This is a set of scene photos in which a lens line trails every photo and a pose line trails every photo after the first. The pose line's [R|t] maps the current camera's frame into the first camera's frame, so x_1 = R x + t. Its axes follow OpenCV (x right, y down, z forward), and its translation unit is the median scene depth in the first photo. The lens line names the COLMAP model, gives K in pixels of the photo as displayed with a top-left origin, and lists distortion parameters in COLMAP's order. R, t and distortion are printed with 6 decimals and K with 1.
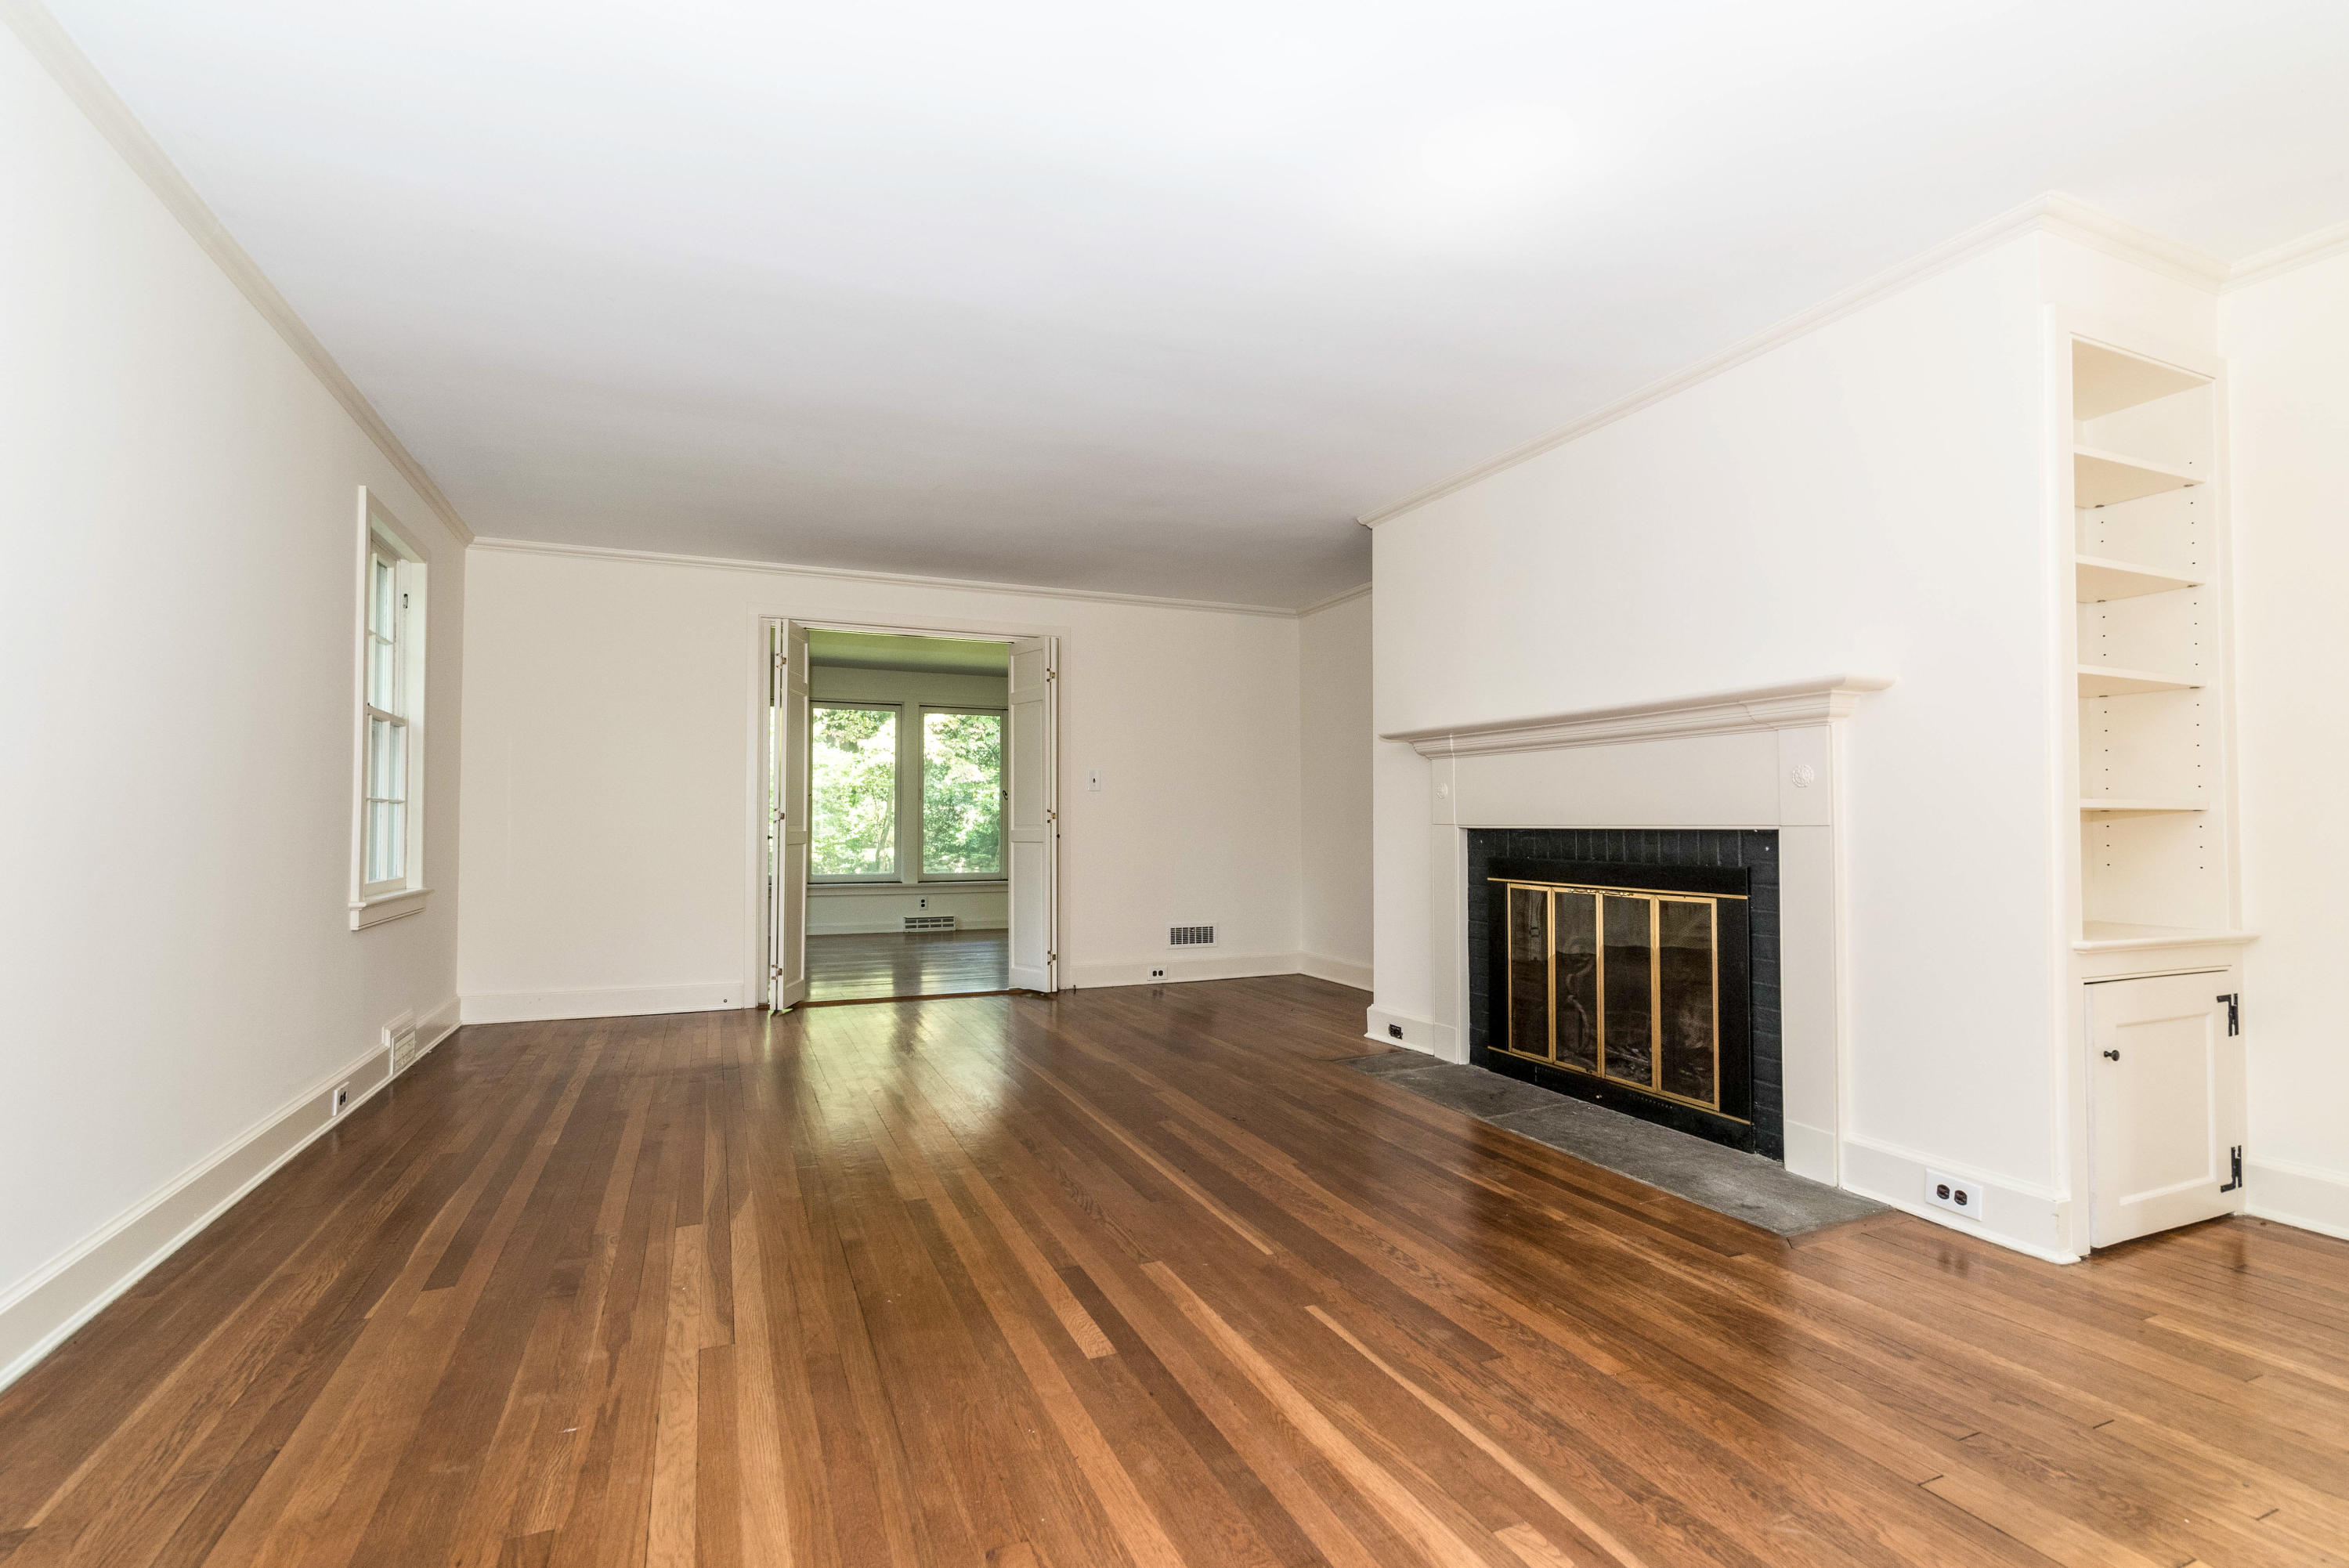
lens RADIAL K [[1067.0, 0, 1163.6], [0, 1067.0, 797.0], [0, 0, 1]] dist [0.002270, 0.000247]
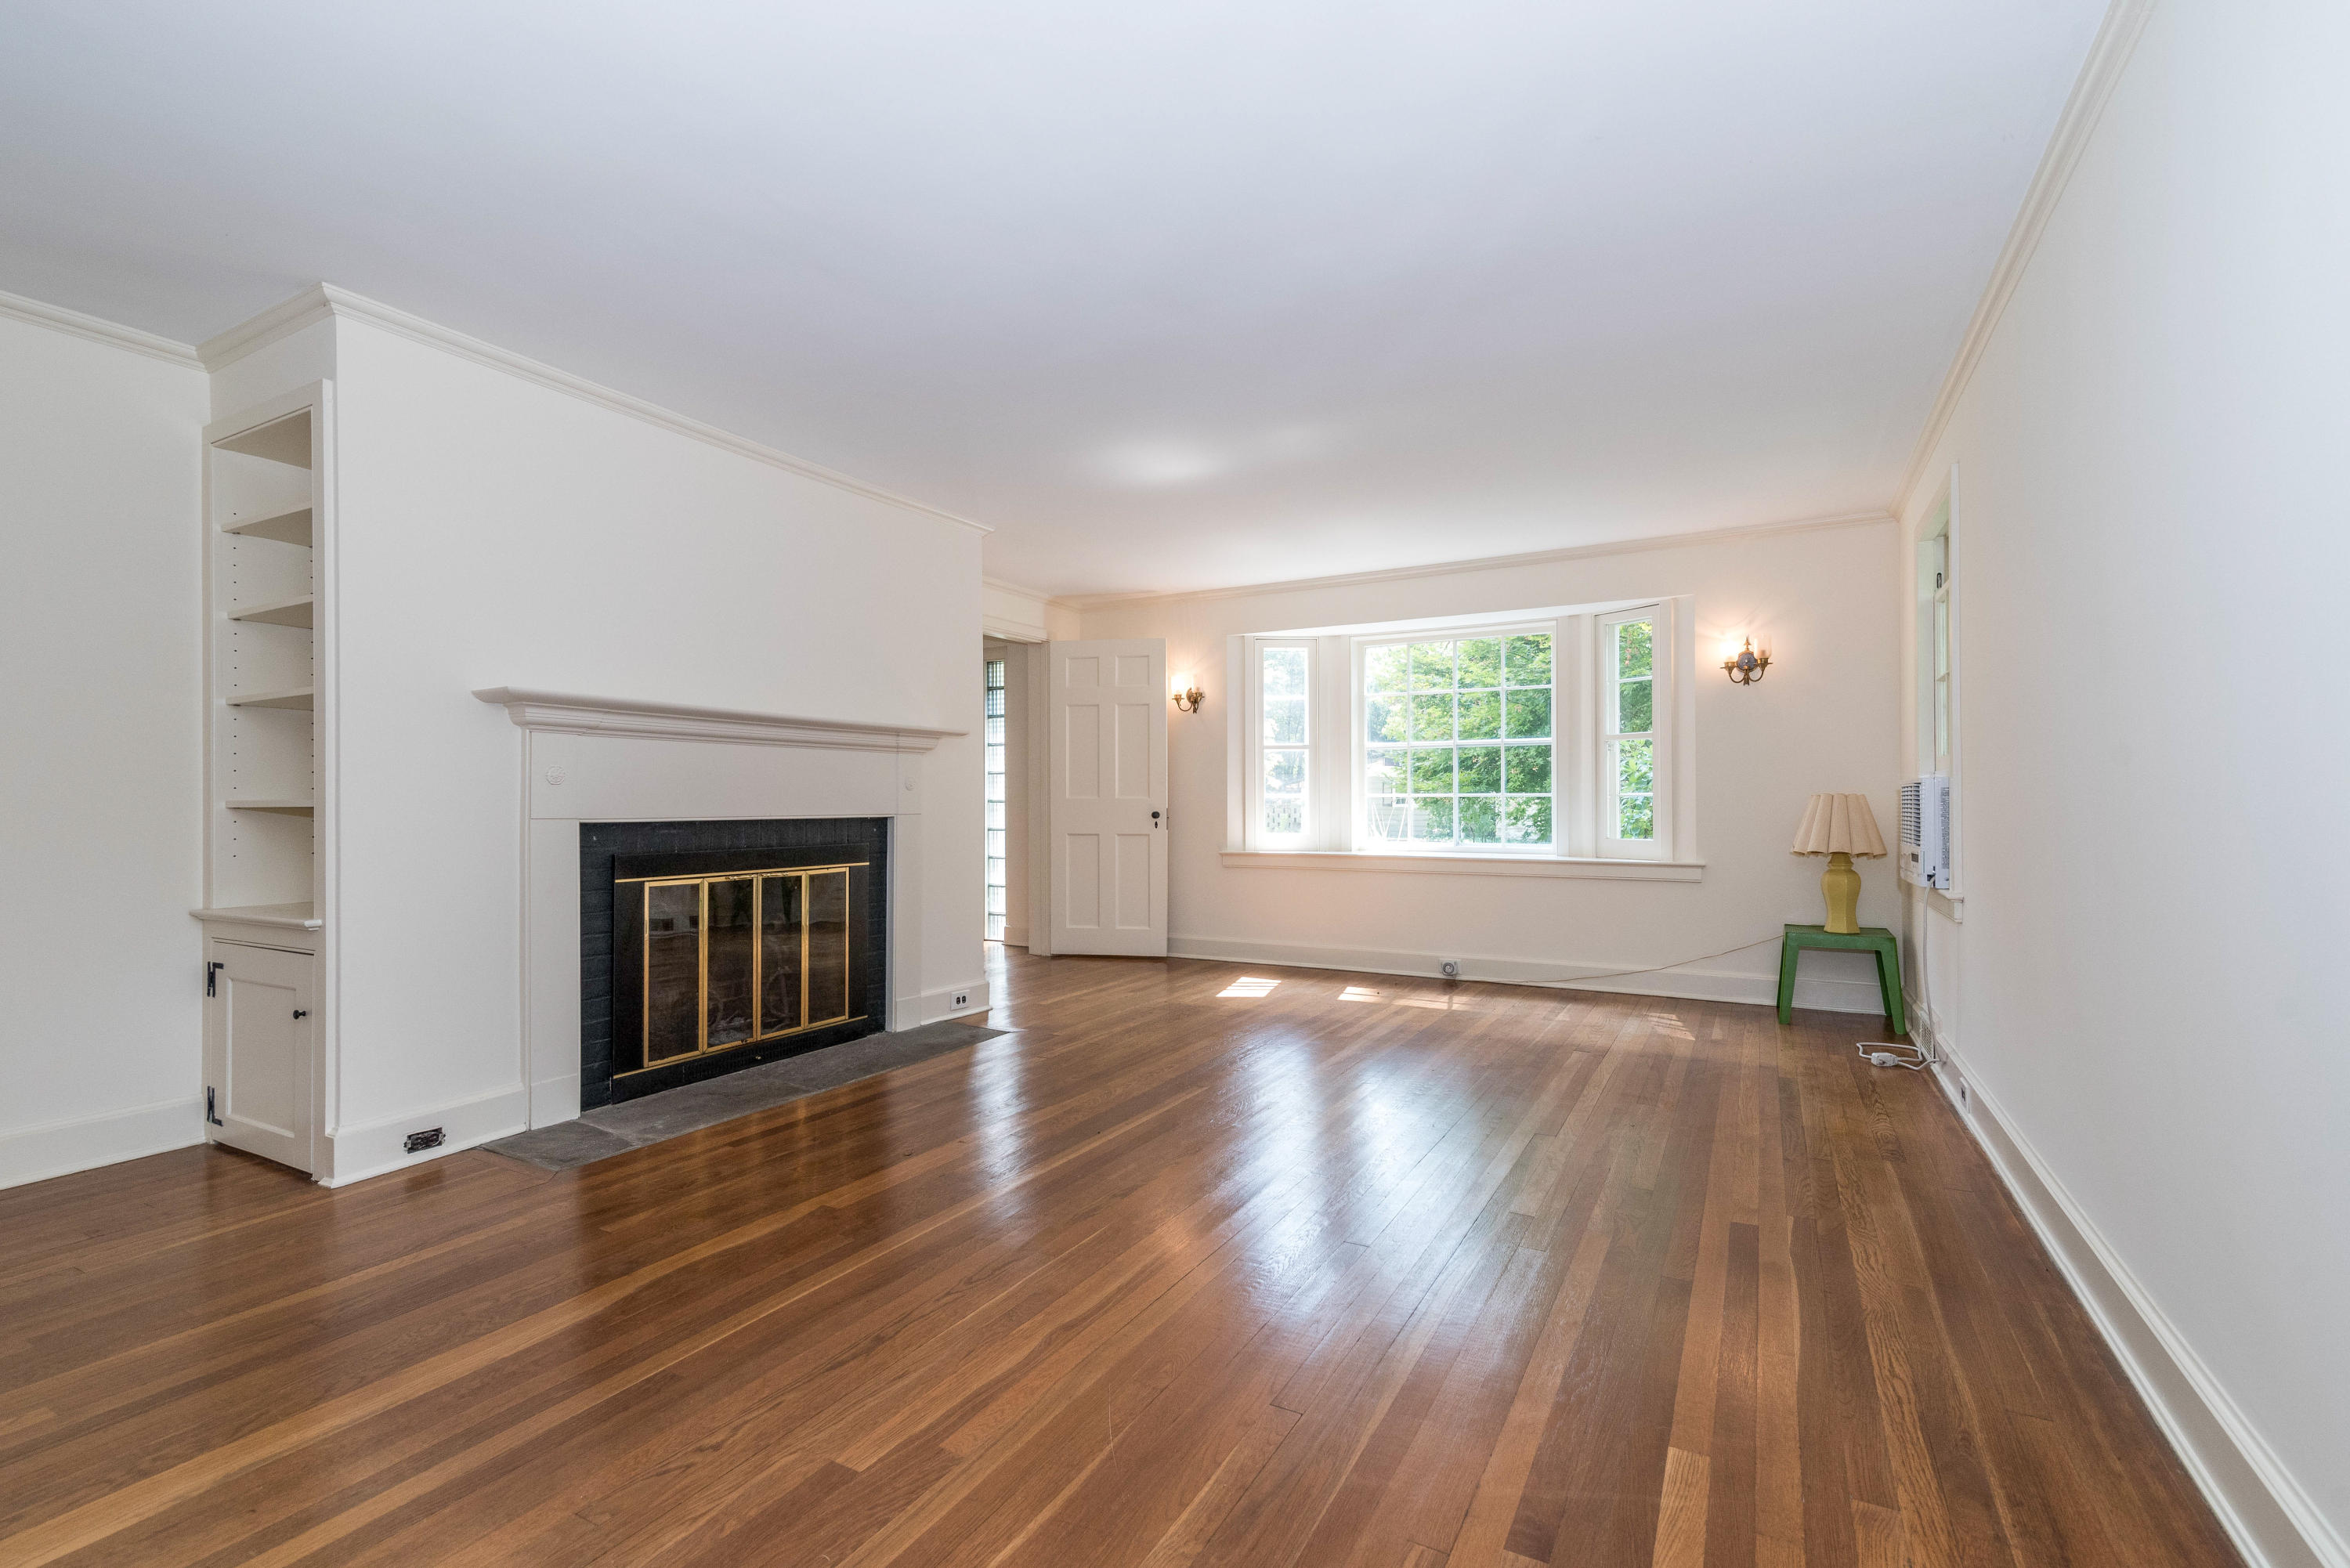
lens RADIAL K [[1067.4, 0, 1164.1], [0, 1067.4, 797.0], [0, 0, 1]] dist [0.002270, 0.000247]
pose [[-0.612955, 0.011464, 0.790035, -0.769615], [-0.011074, 0.999672, -0.023098, 0.028520], [-0.790040, -0.022907, -0.612627, 1.403357]]
